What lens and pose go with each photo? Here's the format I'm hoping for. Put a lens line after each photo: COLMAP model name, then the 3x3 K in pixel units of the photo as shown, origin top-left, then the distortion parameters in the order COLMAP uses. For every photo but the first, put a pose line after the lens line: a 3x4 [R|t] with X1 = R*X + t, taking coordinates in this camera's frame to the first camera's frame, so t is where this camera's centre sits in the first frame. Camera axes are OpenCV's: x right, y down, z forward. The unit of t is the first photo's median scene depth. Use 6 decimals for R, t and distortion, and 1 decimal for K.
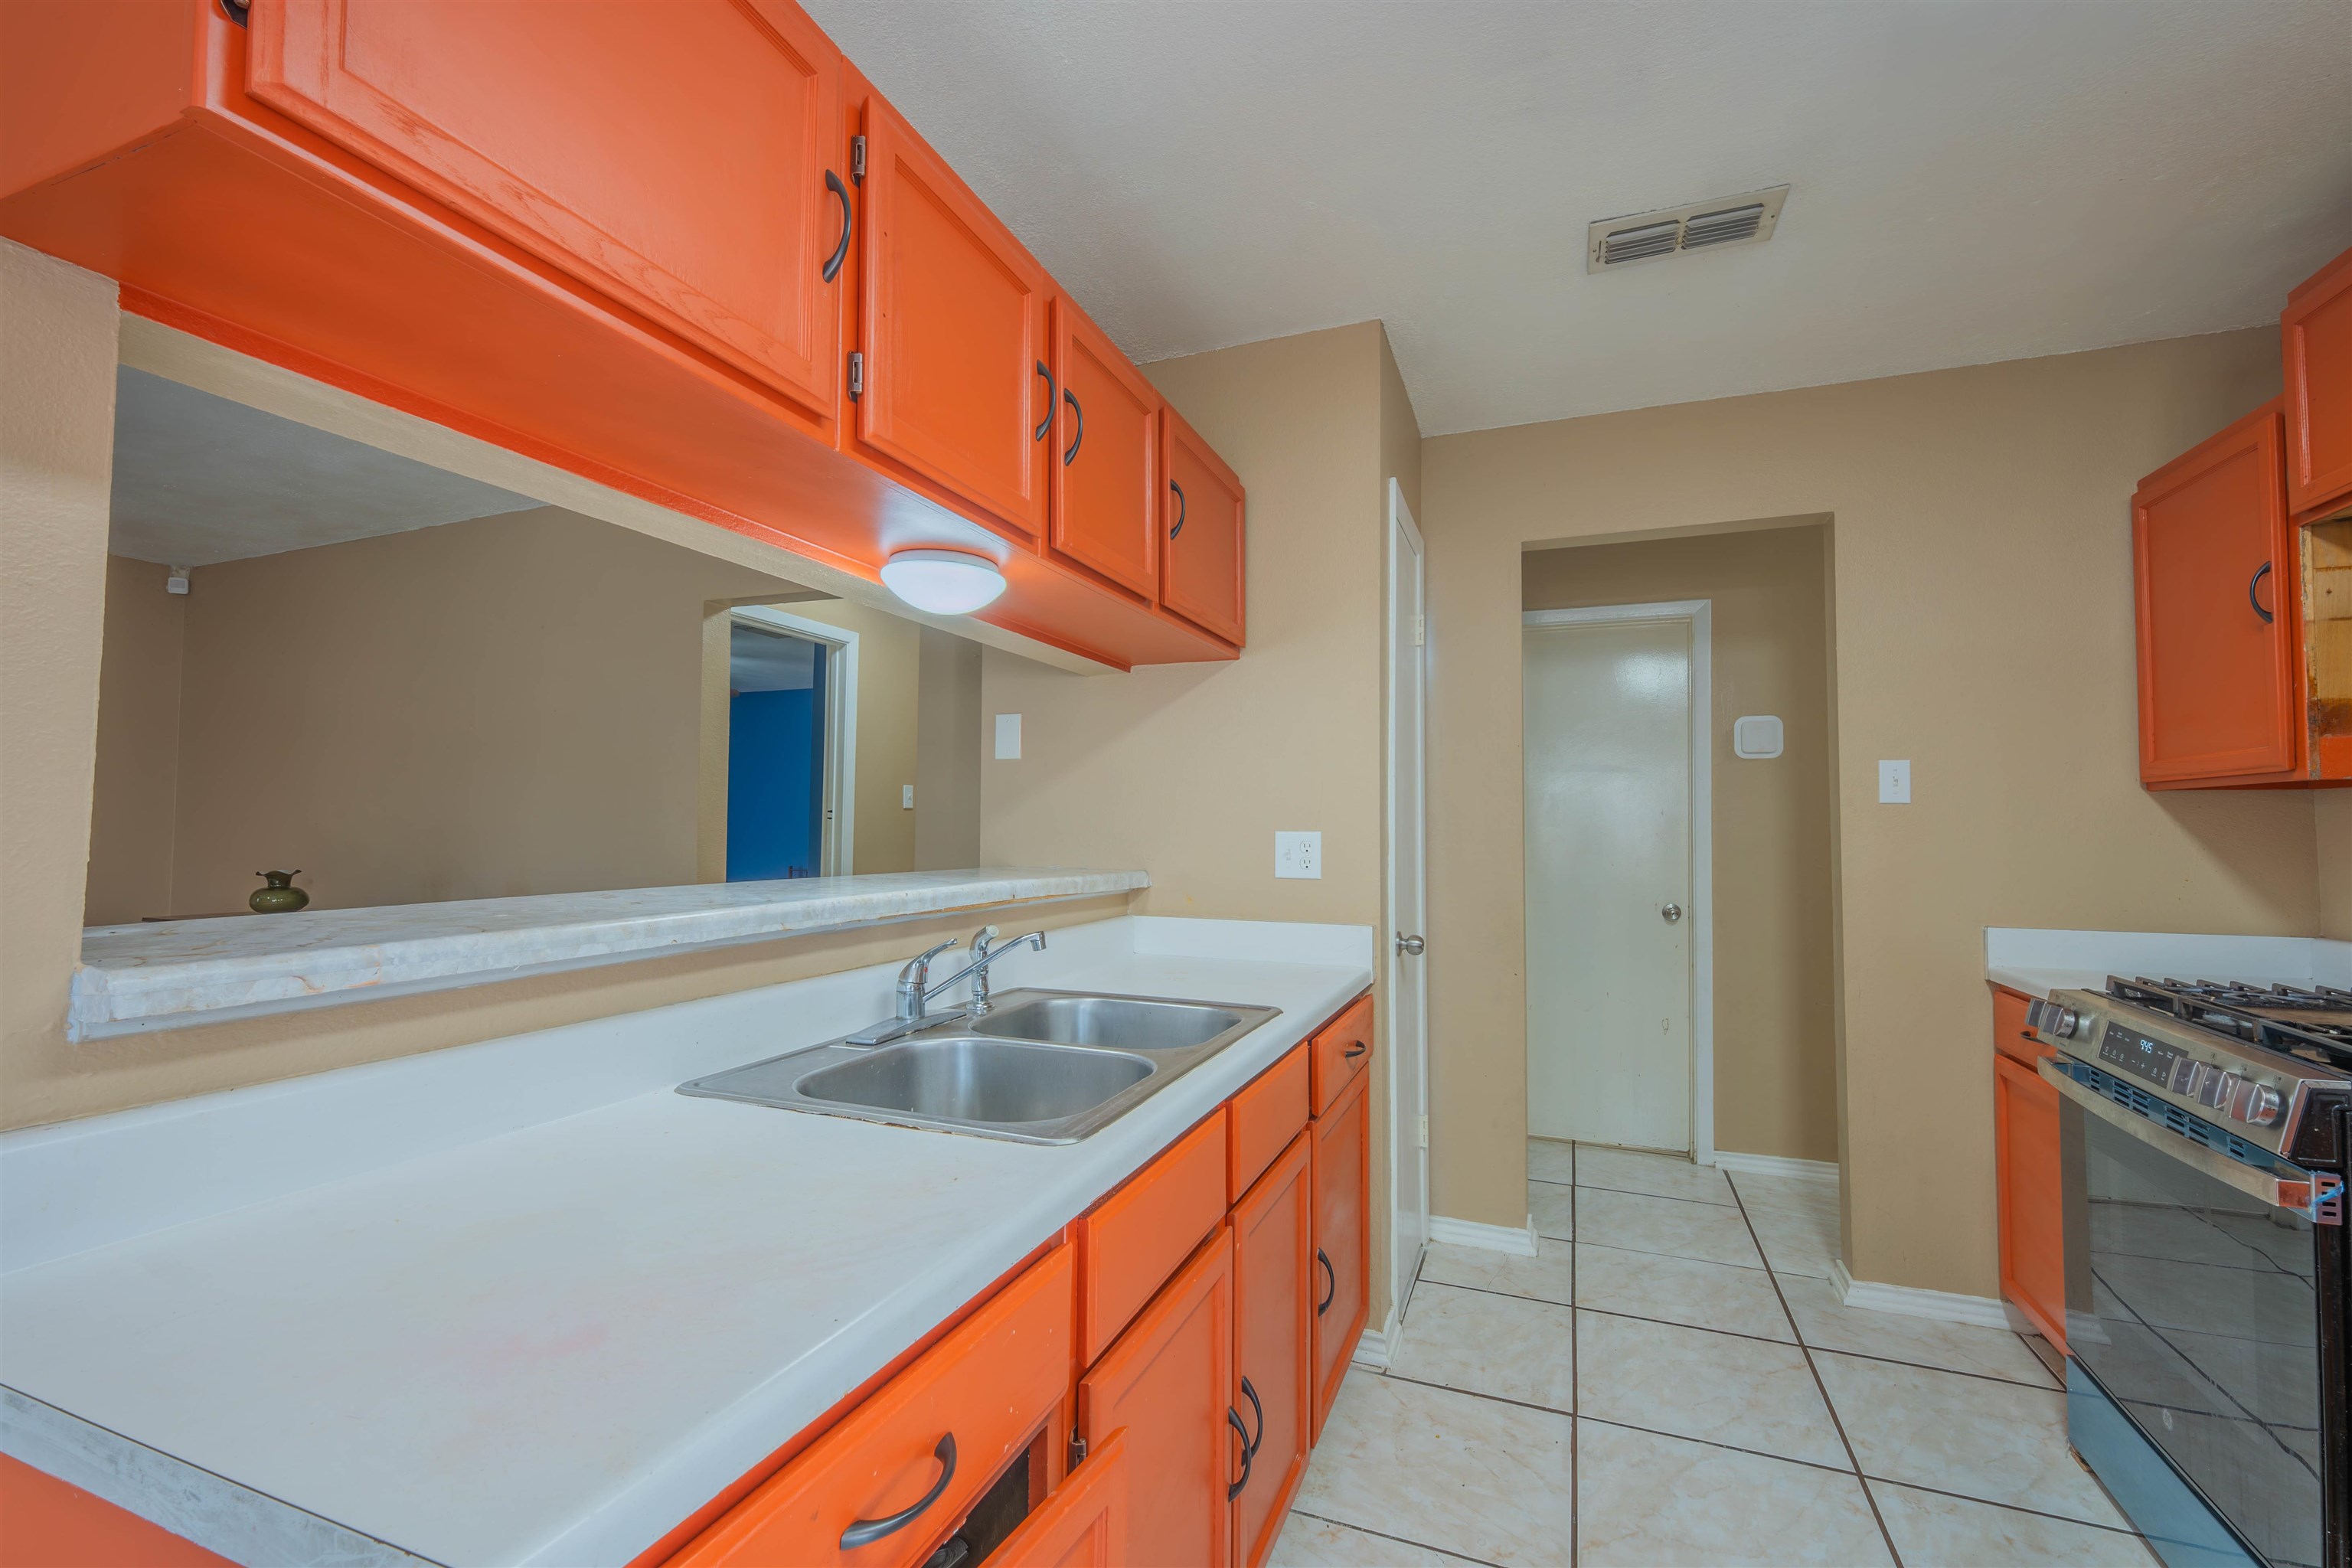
lens RADIAL K [[968.1, 0, 1213.4], [0, 968.1, 797.4], [0, 0, 1]] dist [0.001417, 0.000051]
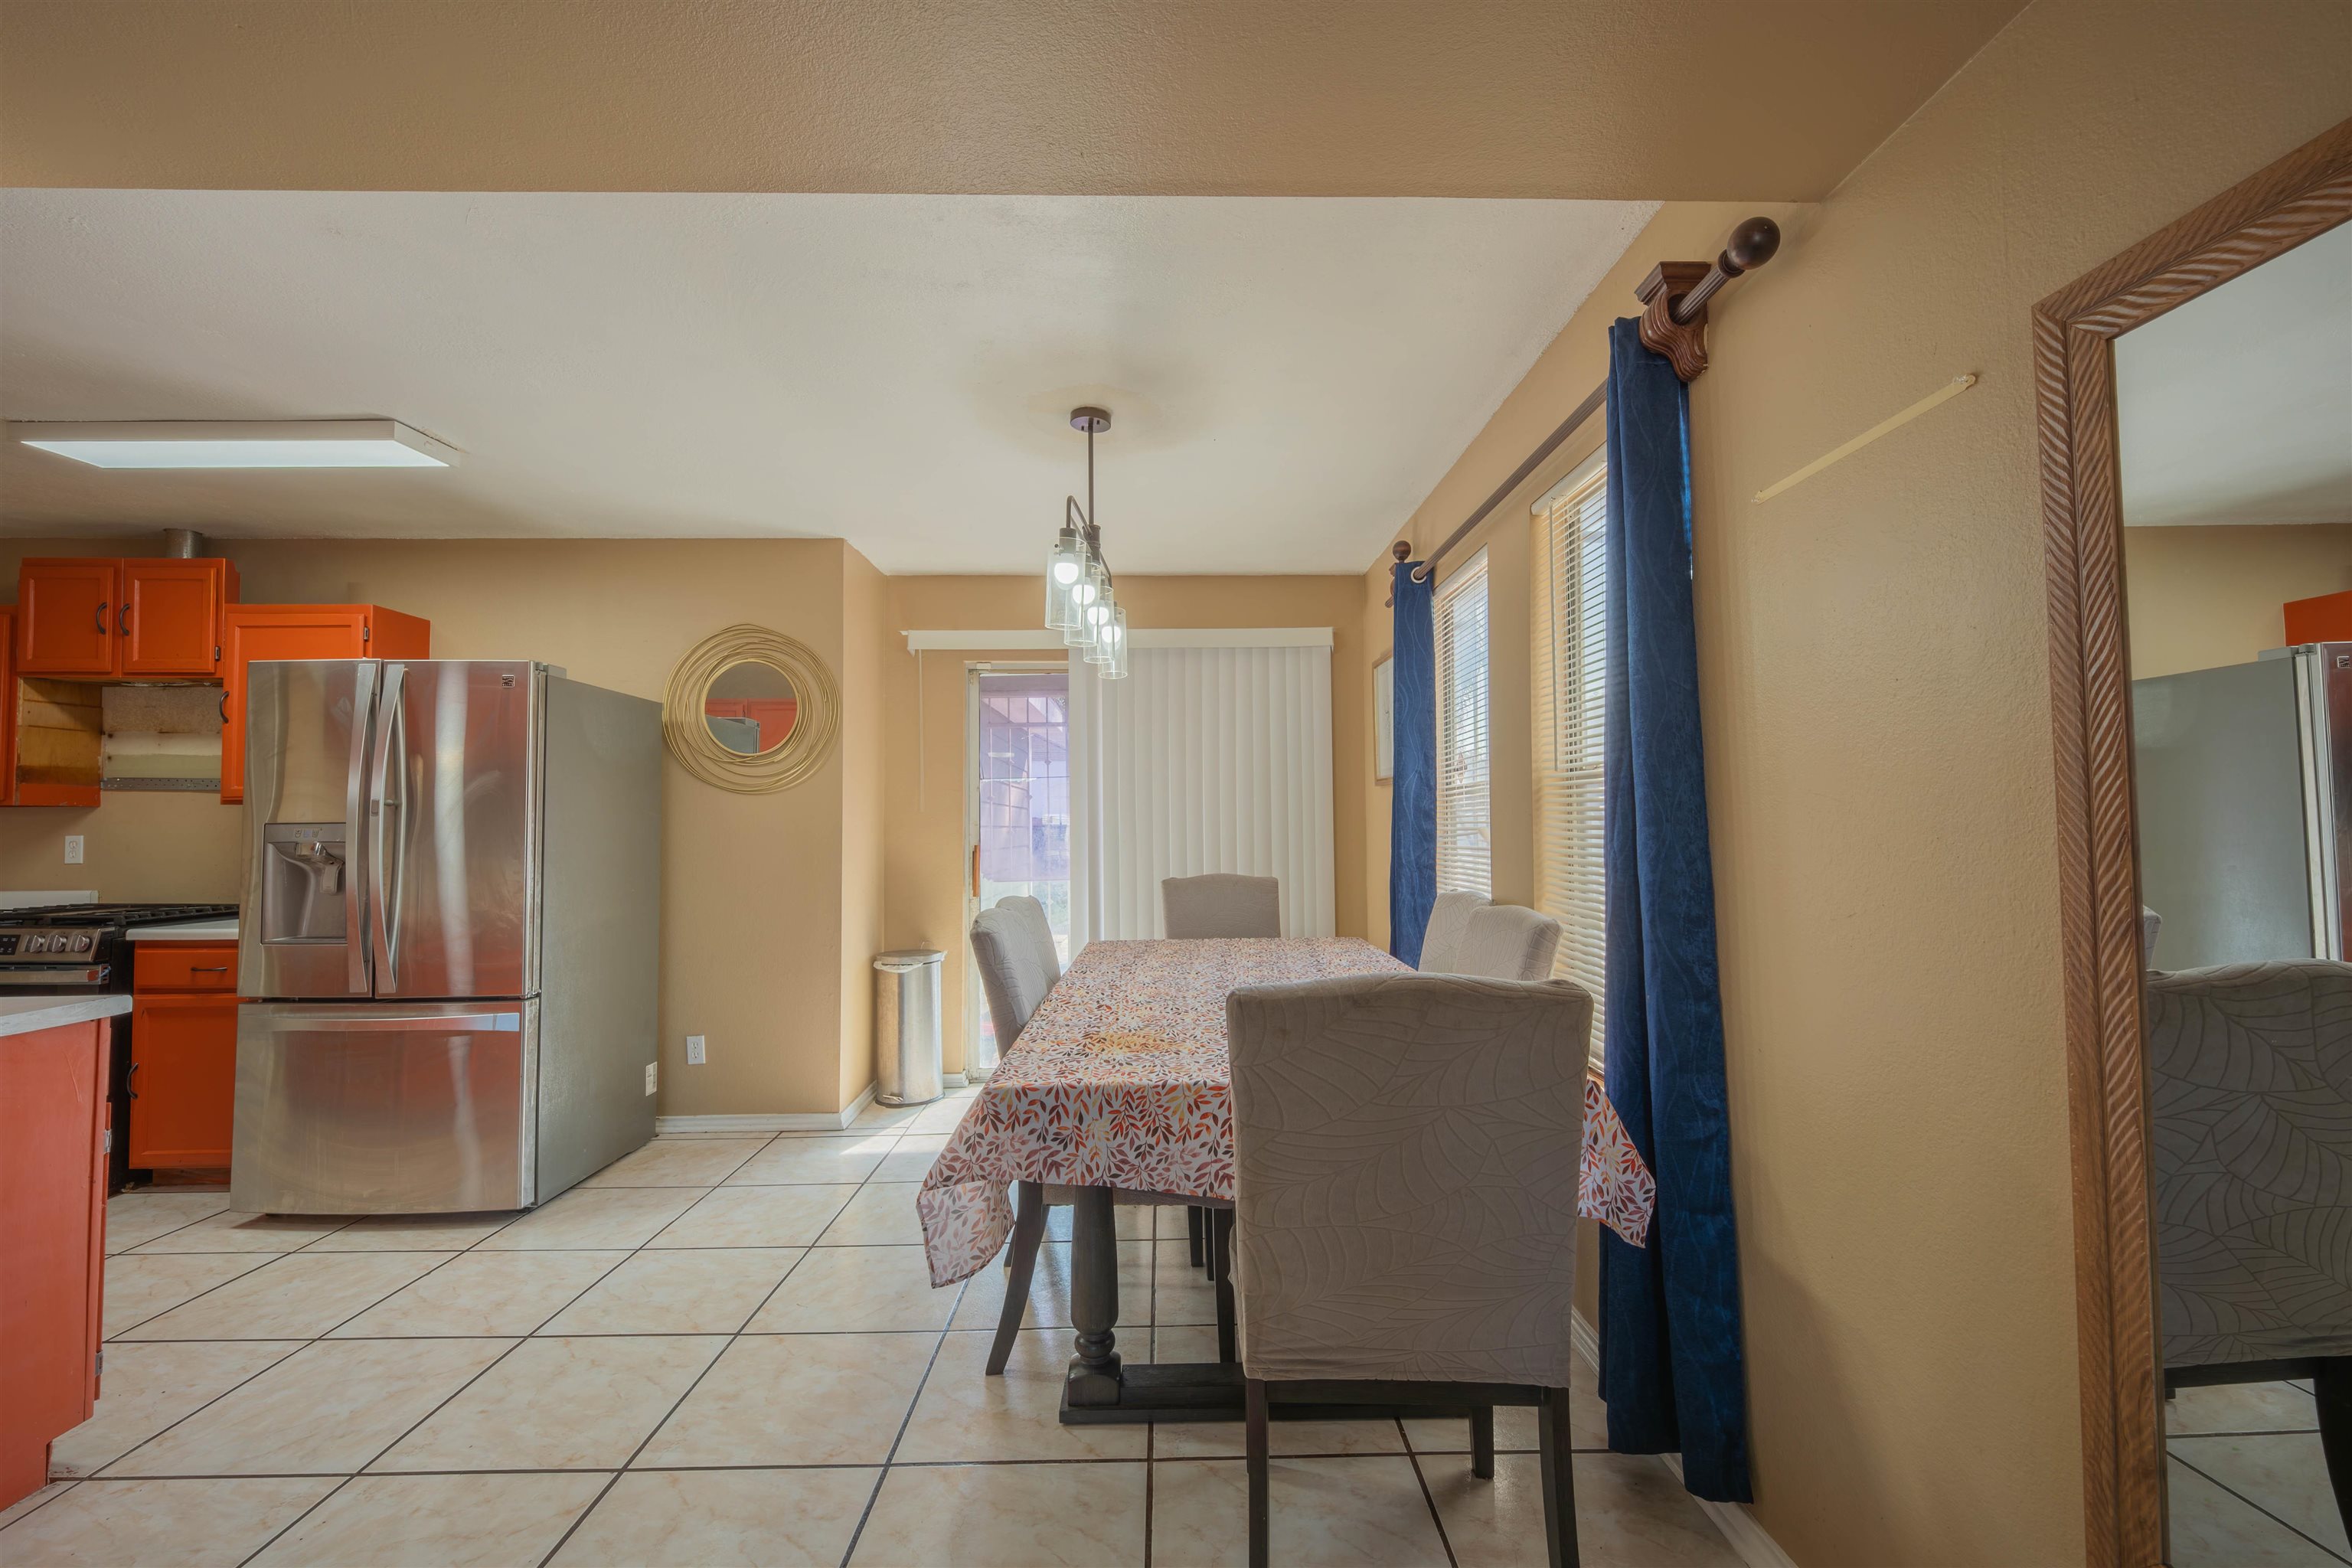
lens RADIAL K [[963.1, 0, 1173.6], [0, 963.1, 789.5], [0, 0, 1]] dist [0.000194, -0.000692]
pose [[-0.379540, 0.027421, 0.924769, -1.515605], [-0.027667, 0.998777, -0.040971, -0.034657], [-0.924762, -0.041136, -0.378317, -0.423568]]
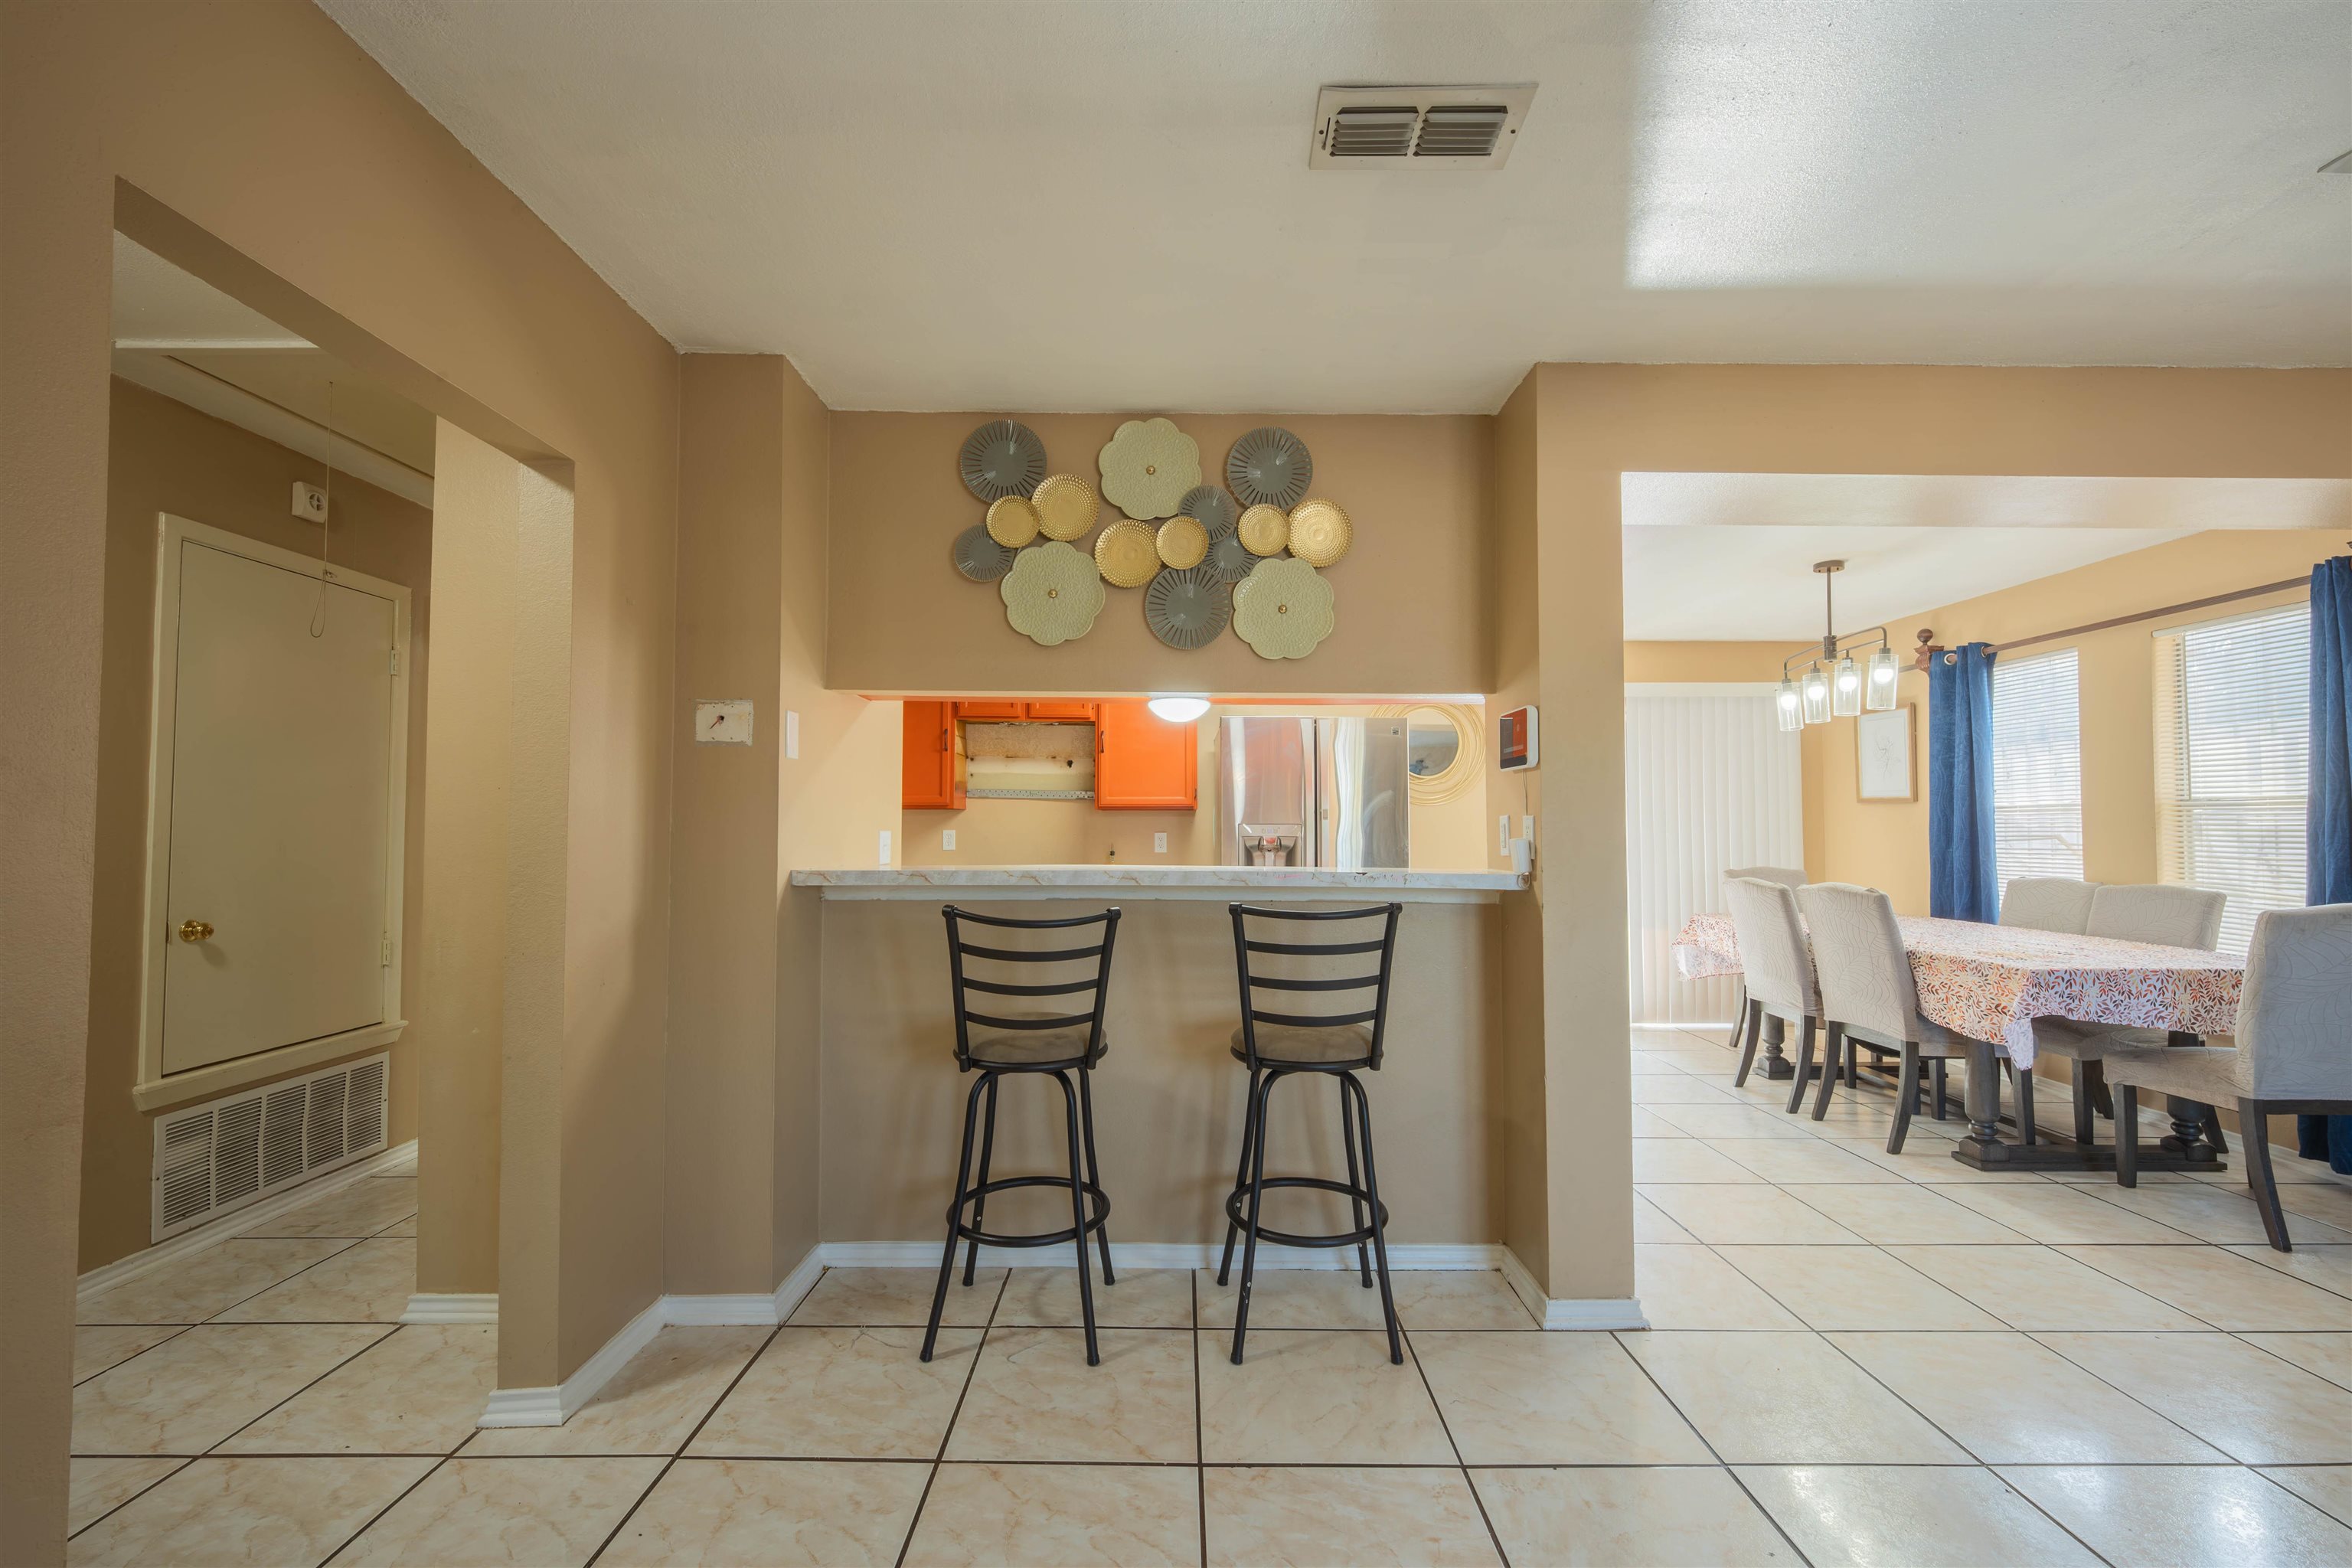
lens RADIAL K [[976.5, 0, 1175.9], [0, 976.5, 790.0], [0, 0, 1]] dist [-0.007221, -0.000120]
pose [[-0.347862, 0.026742, 0.937164, -1.700012], [-0.039698, 0.998277, -0.043221, 0.023569], [-0.936705, -0.052238, -0.346201, 1.327663]]
